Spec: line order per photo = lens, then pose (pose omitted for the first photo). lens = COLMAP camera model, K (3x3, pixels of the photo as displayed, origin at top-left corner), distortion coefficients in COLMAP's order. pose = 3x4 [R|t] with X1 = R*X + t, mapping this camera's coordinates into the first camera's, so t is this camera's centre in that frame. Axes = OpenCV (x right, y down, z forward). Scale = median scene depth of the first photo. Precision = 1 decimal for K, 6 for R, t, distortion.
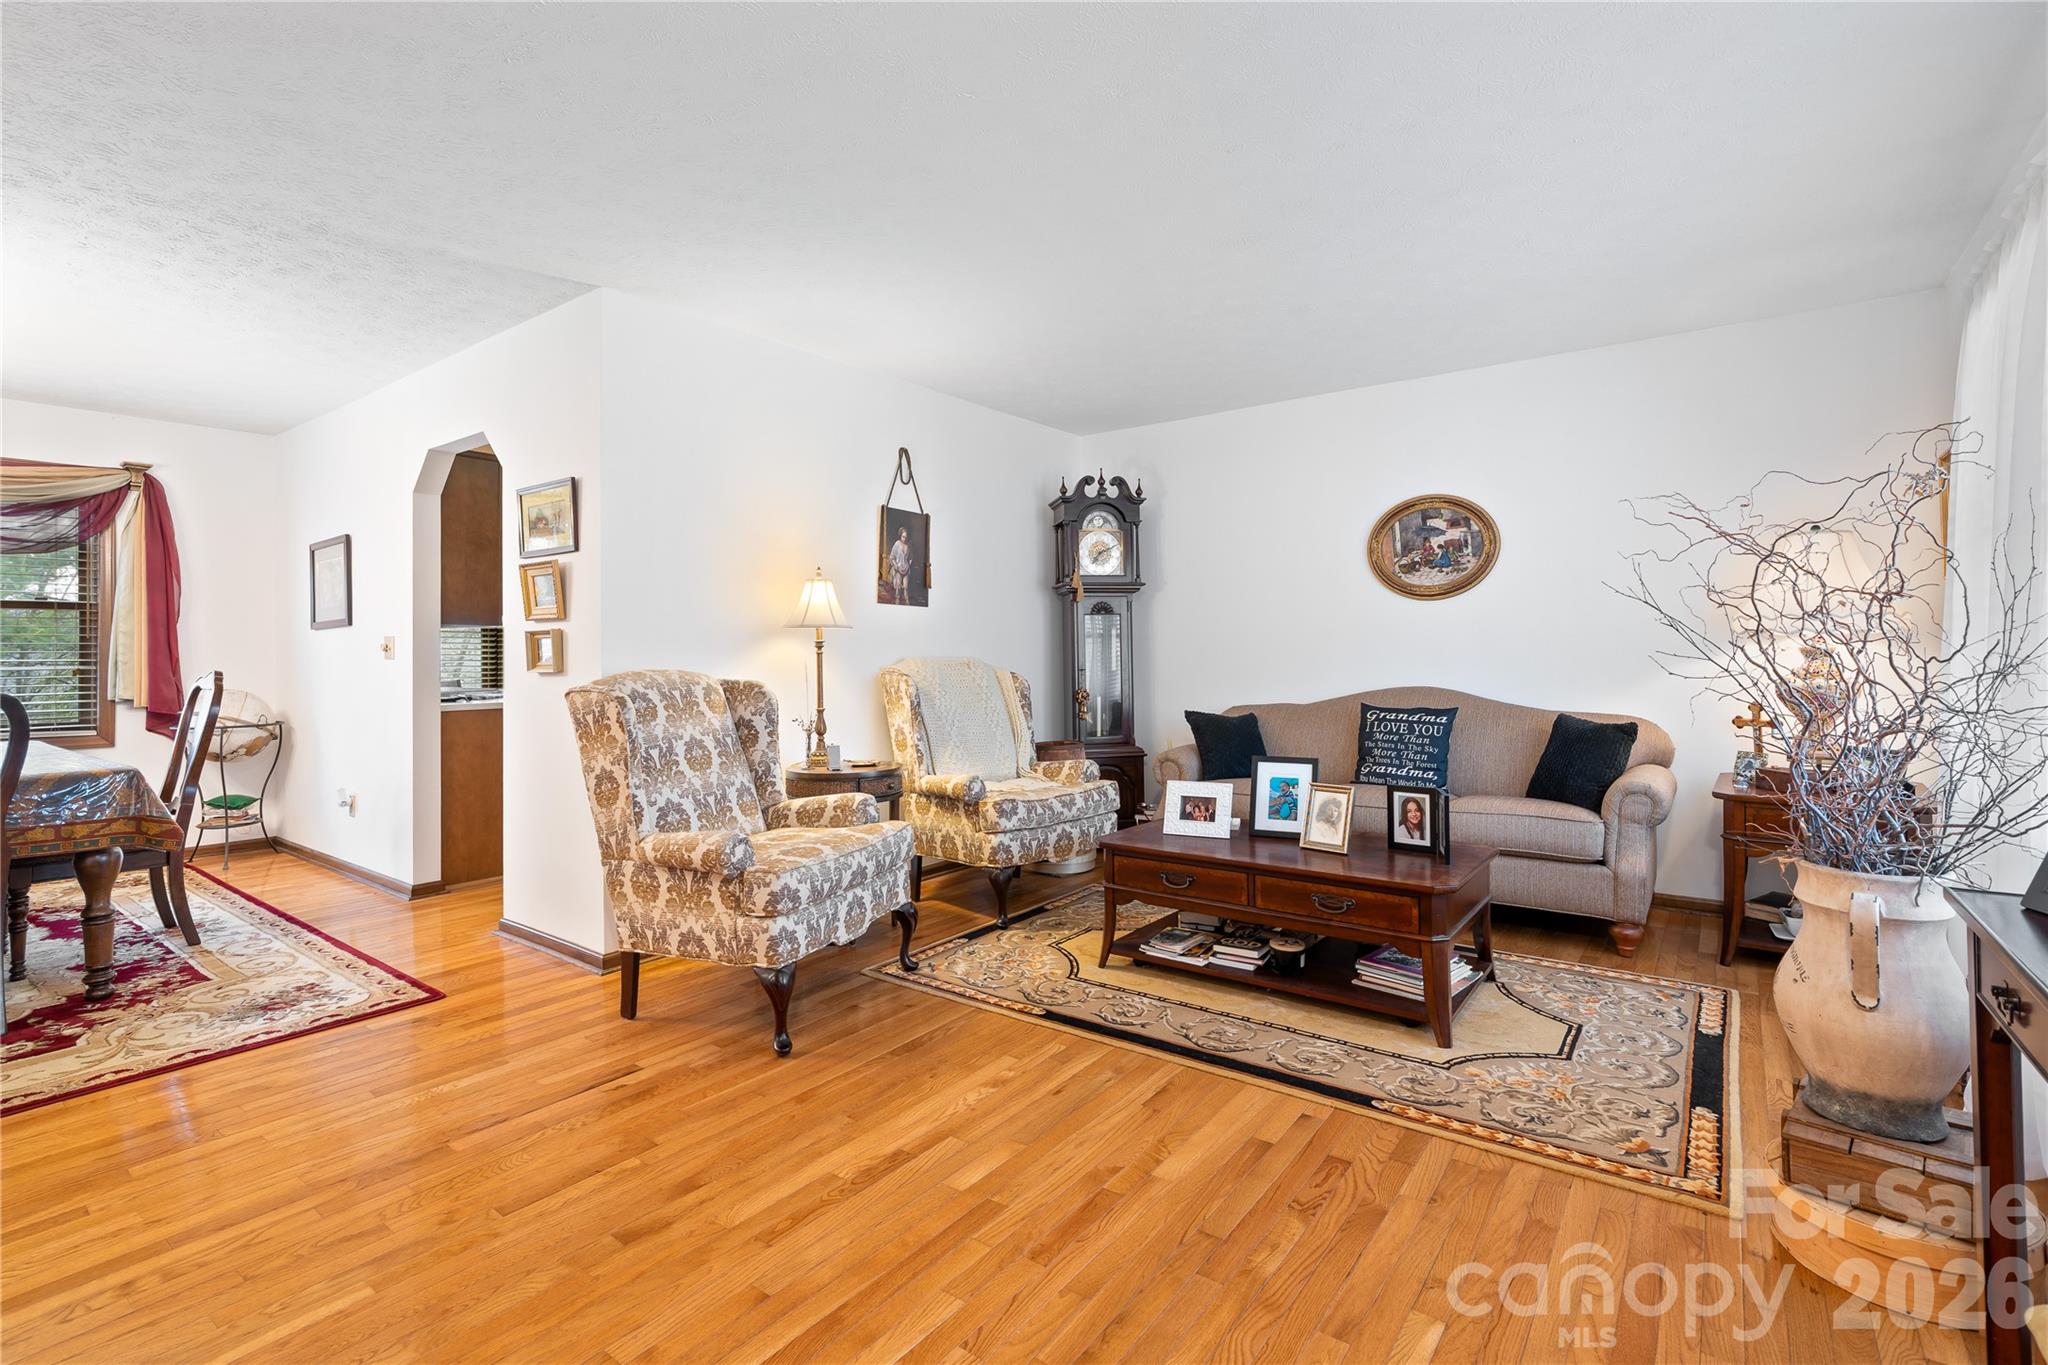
lens RADIAL K [[972.4, 0, 1021.4], [0, 972.4, 634.6], [0, 0, 1]] dist [-0.007767, 0.000132]
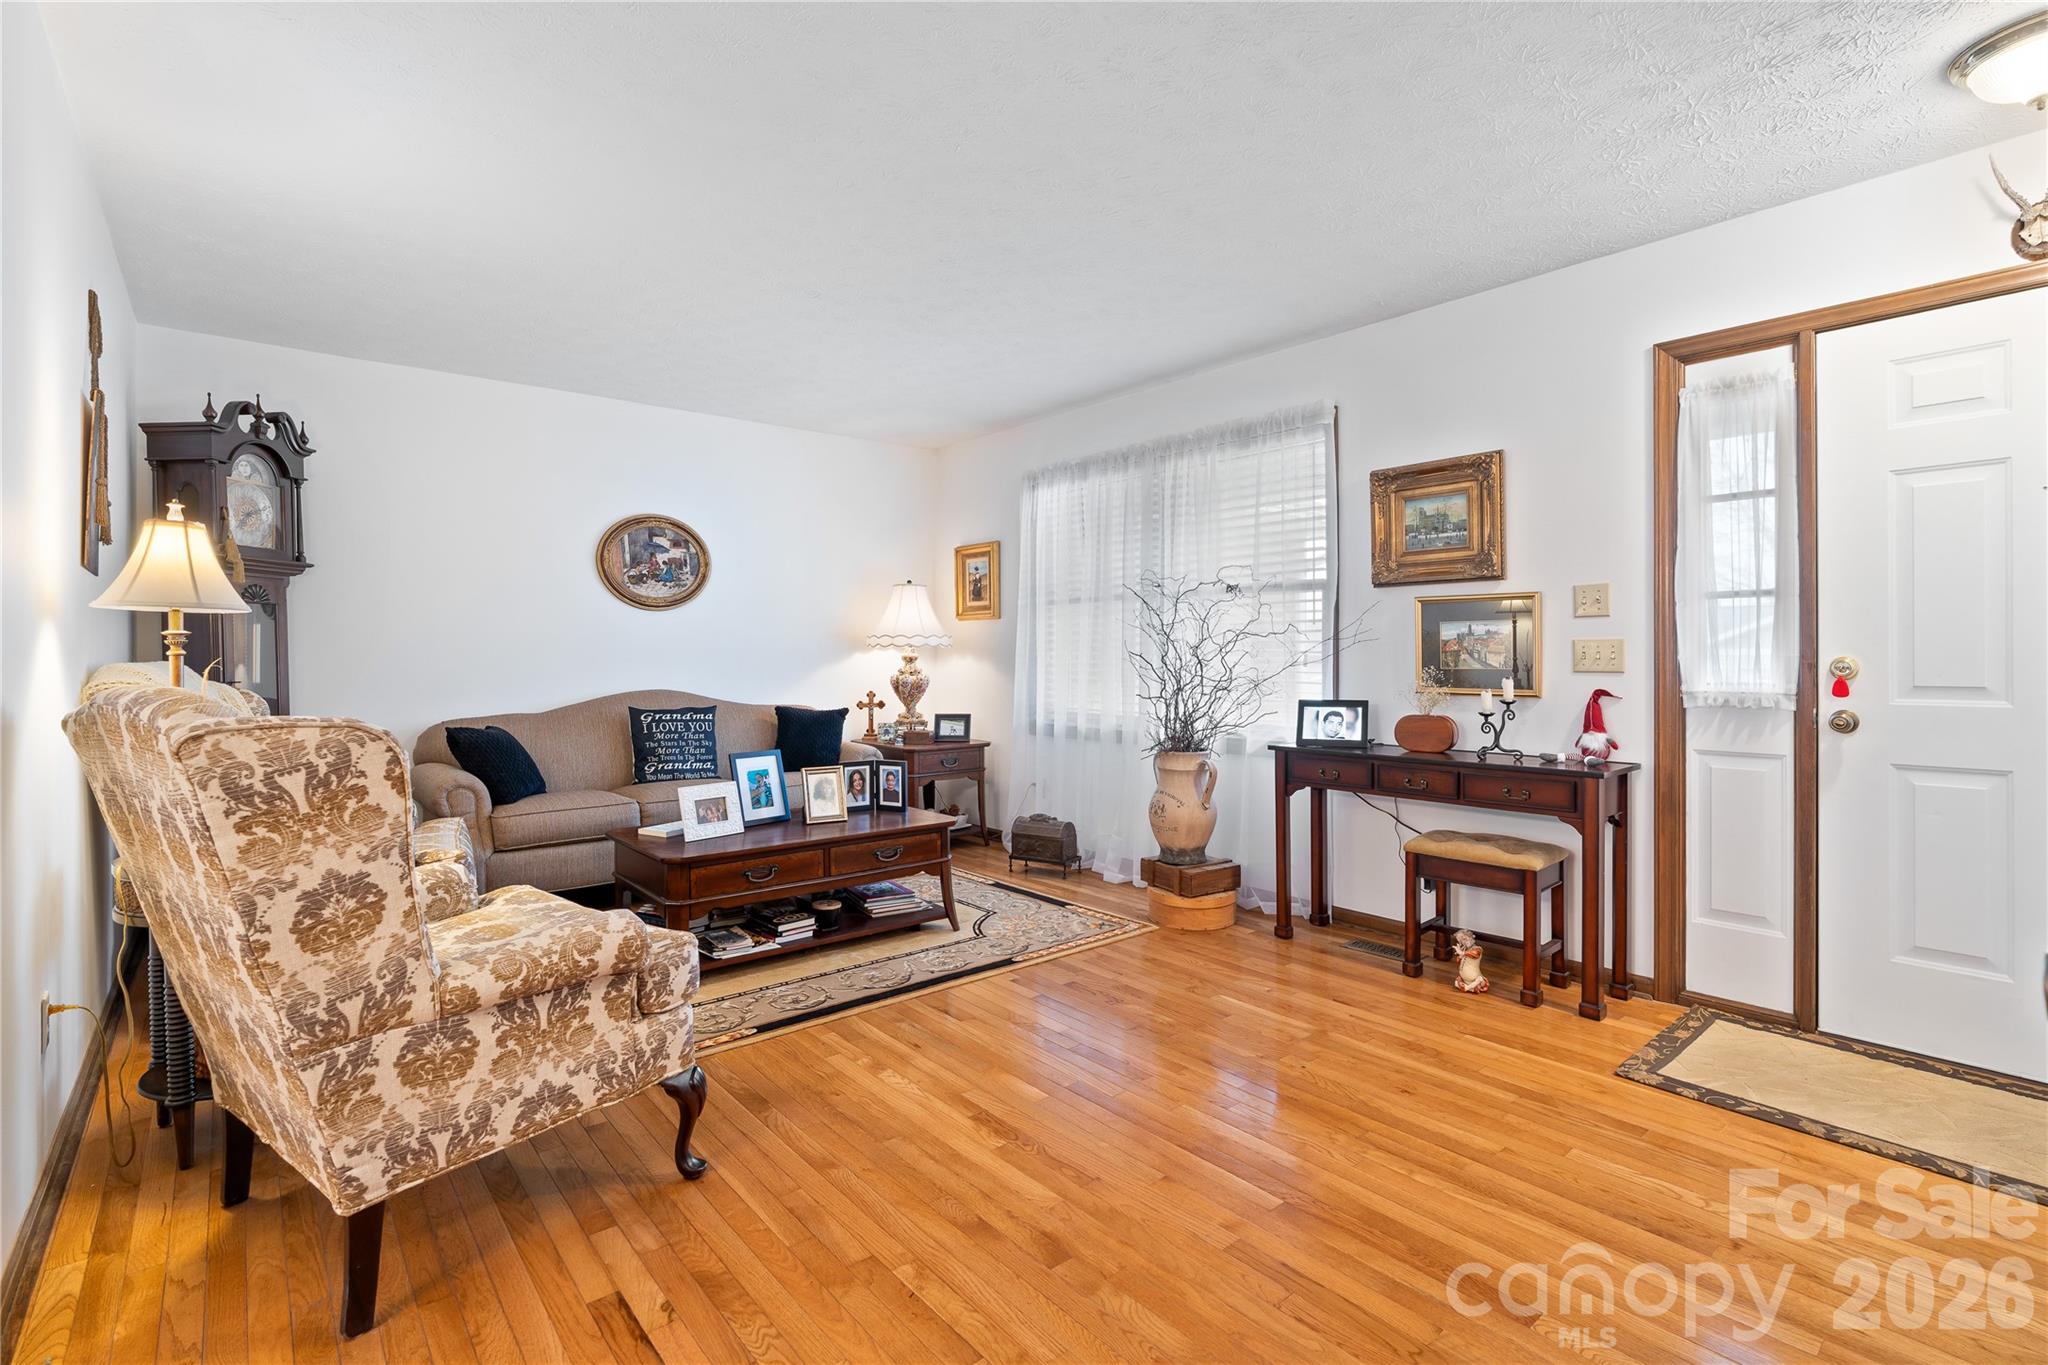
lens RADIAL K [[949.9, 0, 1085.1], [0, 949.9, 646.4], [0, 0, 1]] dist [-0.003323, -0.000028]
pose [[0.182058, 0.015997, 0.983158, -0.853651], [-0.016815, 0.999772, -0.013153, 0.016757], [-0.983144, -0.014137, 0.182285, 0.516592]]
